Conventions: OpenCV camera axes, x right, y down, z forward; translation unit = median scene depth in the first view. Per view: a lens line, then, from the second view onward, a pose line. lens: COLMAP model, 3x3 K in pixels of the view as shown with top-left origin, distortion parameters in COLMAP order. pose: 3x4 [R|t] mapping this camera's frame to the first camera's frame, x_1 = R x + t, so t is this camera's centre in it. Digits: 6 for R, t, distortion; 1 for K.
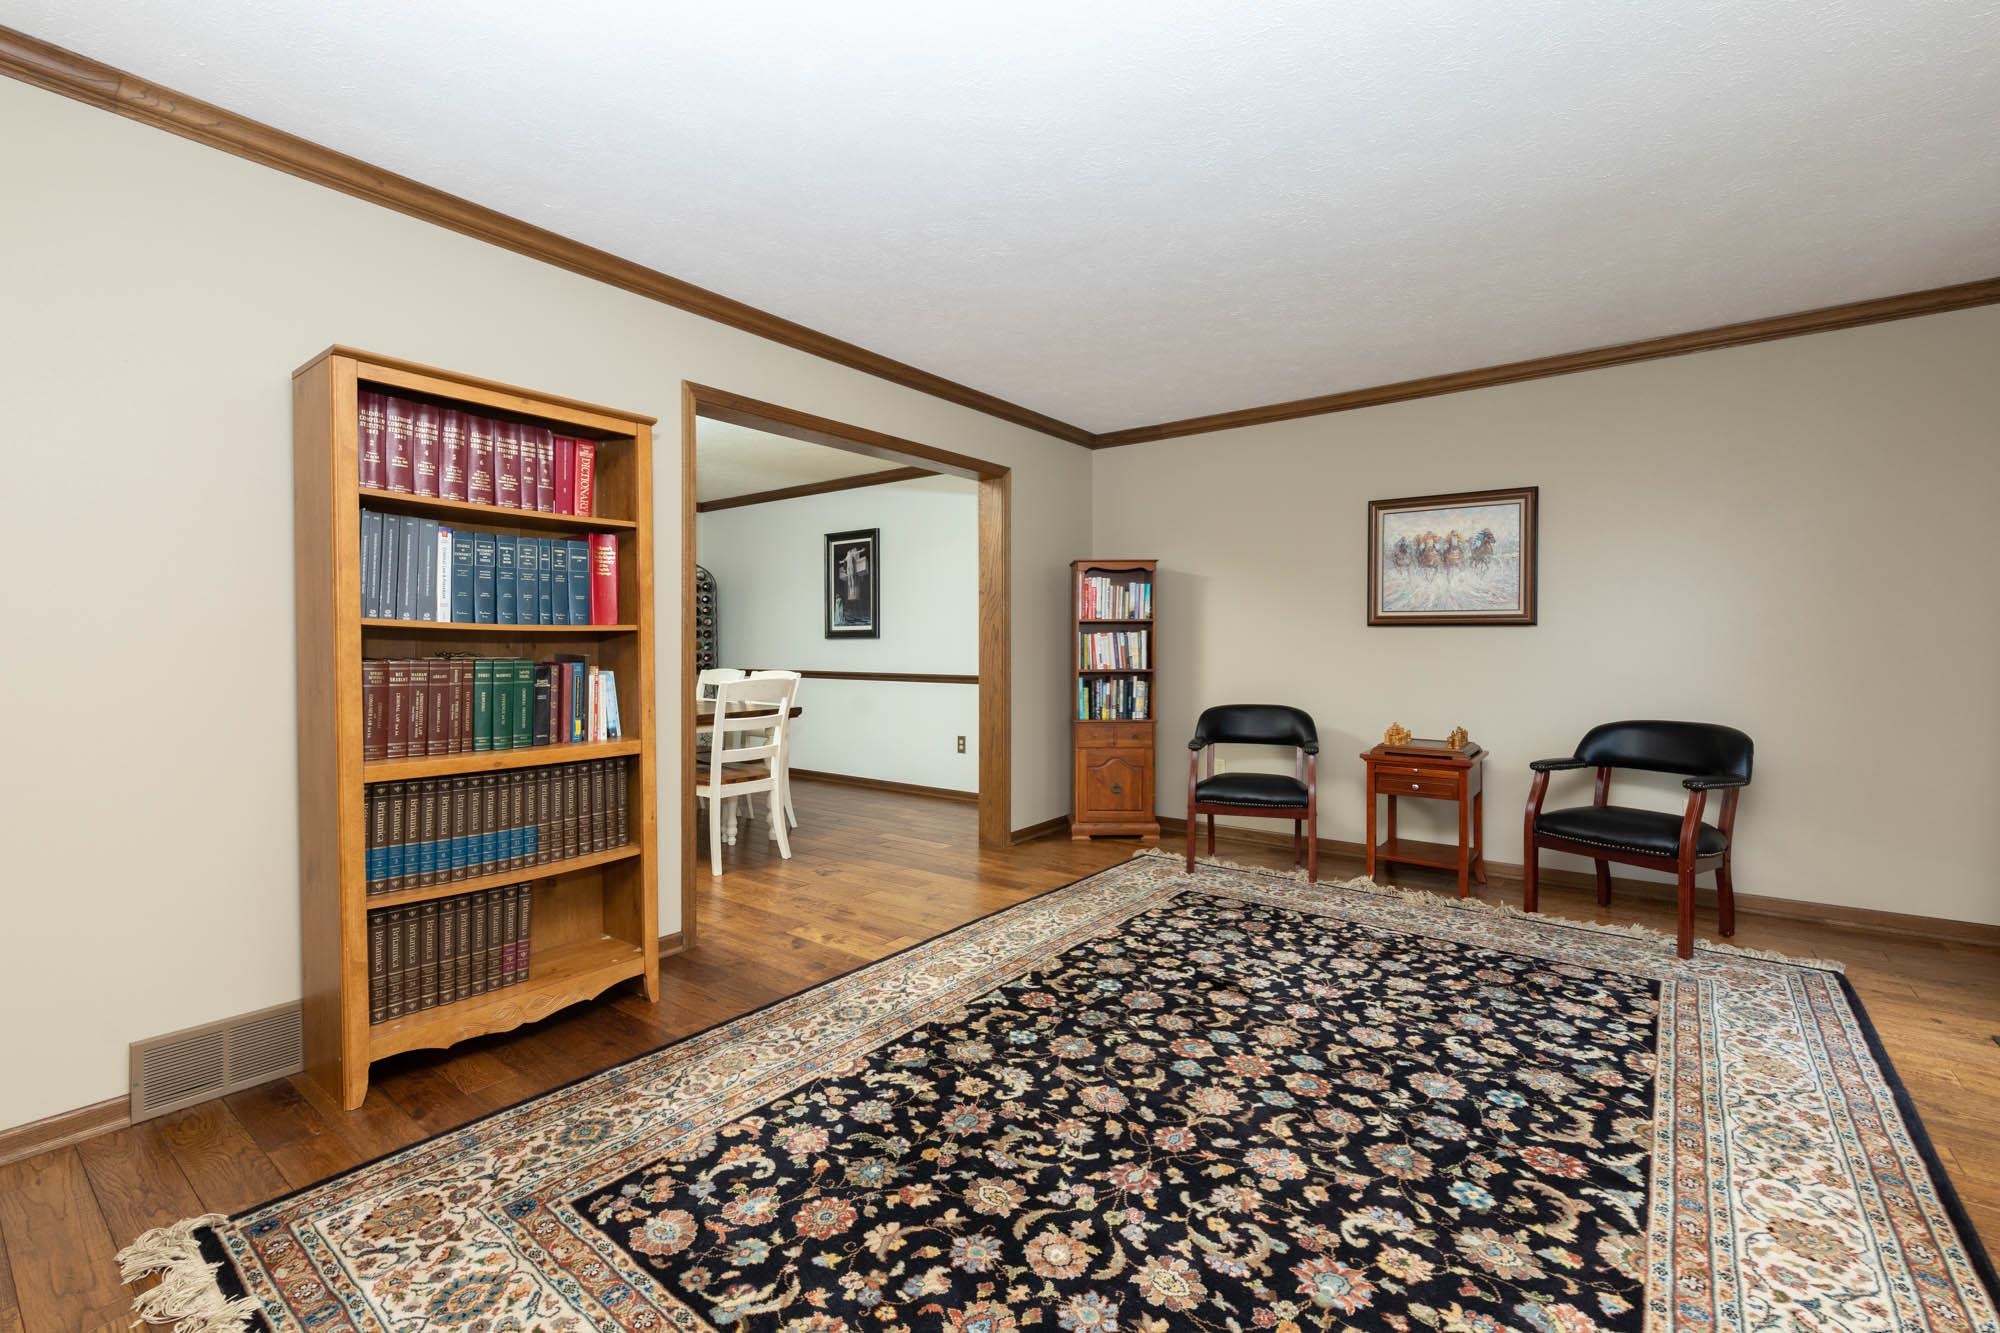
lens RADIAL K [[860.6, 0, 995.6], [0, 860.6, 651.3], [0, 0, 1]] dist [-0.001927, 0.000490]
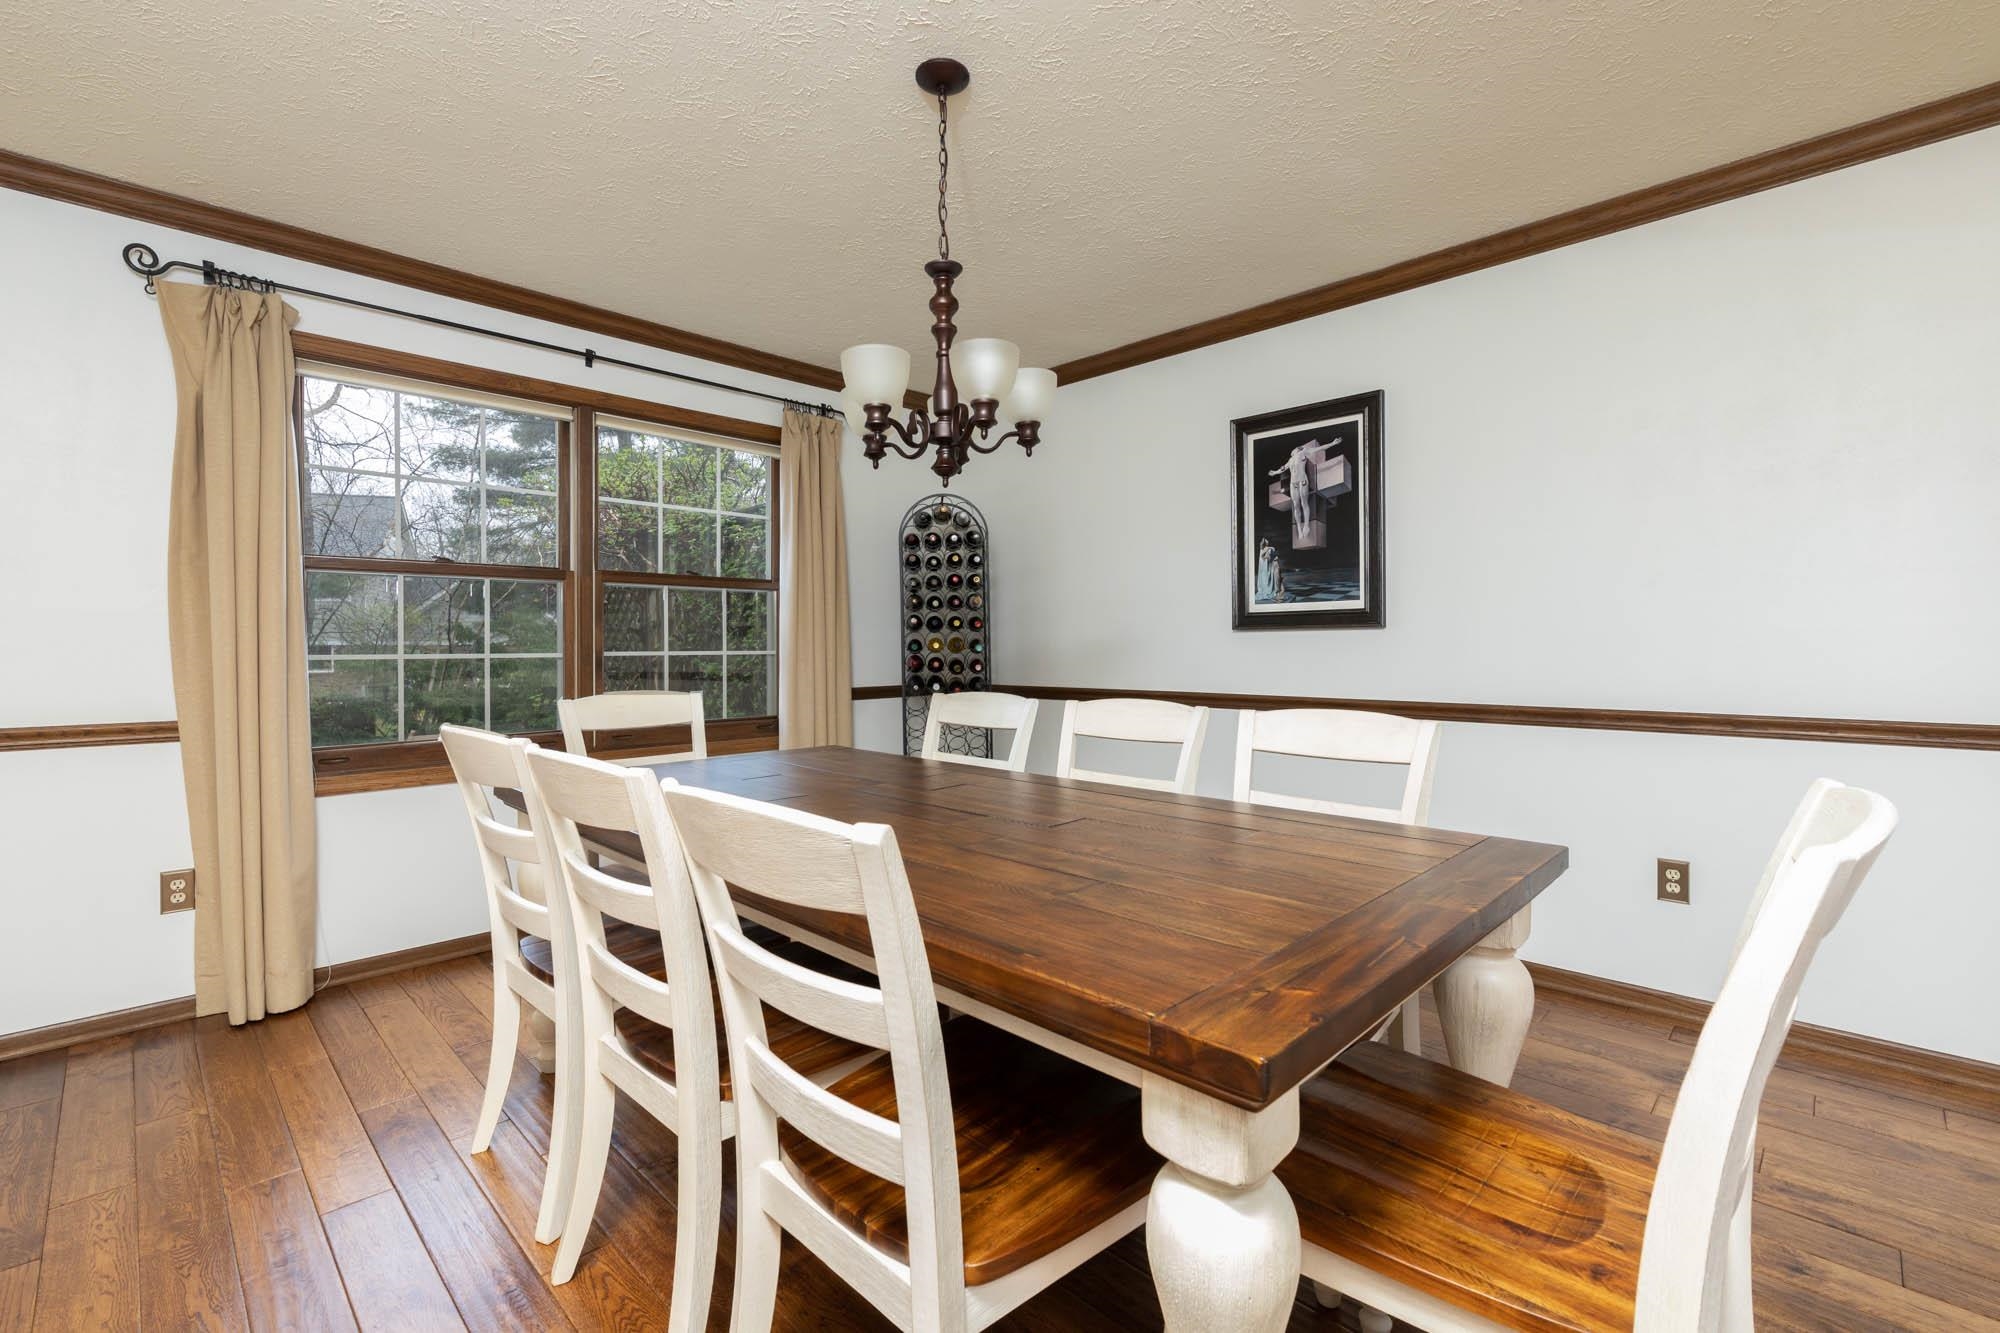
lens RADIAL K [[860.6, 0, 990.5], [0, 860.6, 656.3], [0, 0, 1]] dist [-0.001927, 0.000490]
pose [[0.992729, -0.006648, -0.120189, -0.801192], [0.007767, 0.999931, 0.008848, -0.013313], [0.120122, -0.009717, 0.992712, 1.402660]]
